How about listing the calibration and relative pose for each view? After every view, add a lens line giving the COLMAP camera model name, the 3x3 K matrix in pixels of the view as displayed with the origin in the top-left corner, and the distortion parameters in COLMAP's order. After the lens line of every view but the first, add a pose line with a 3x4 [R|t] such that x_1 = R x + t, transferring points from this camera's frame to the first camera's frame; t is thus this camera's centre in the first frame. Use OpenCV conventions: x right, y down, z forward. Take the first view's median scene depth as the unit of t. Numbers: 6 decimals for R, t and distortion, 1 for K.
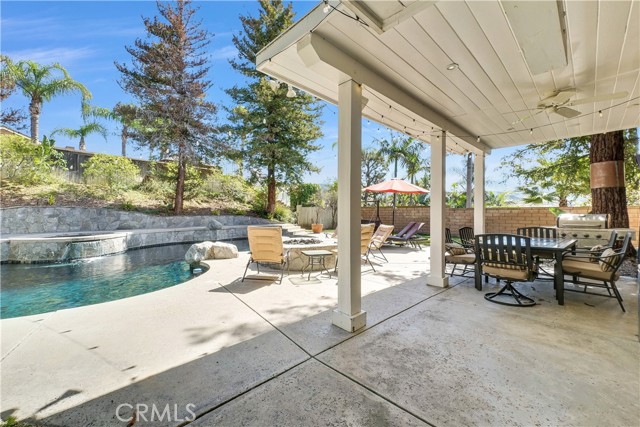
lens RADIAL K [[260.7, 0, 319.3], [0, 260.7, 210.2], [0, 0, 1]] dist [-0.001412, -0.000052]
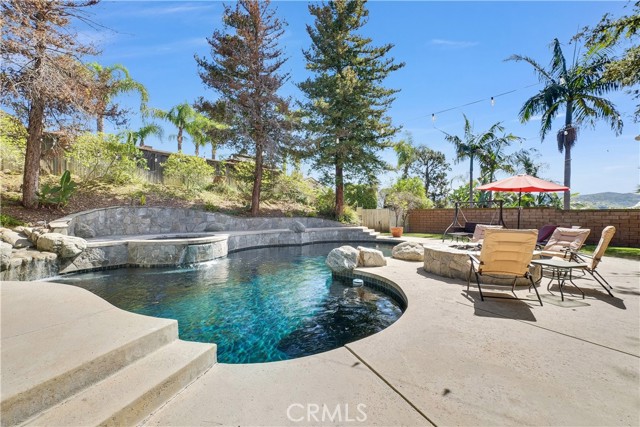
lens RADIAL K [[260.7, 0, 320.8], [0, 260.7, 217.9], [0, 0, 1]] dist [-0.001412, -0.000052]
pose [[0.997559, 0.004136, -0.069702, -0.245587], [-0.002984, 0.999857, 0.016632, 0.006645], [0.069760, -0.016384, 0.997429, 0.070684]]
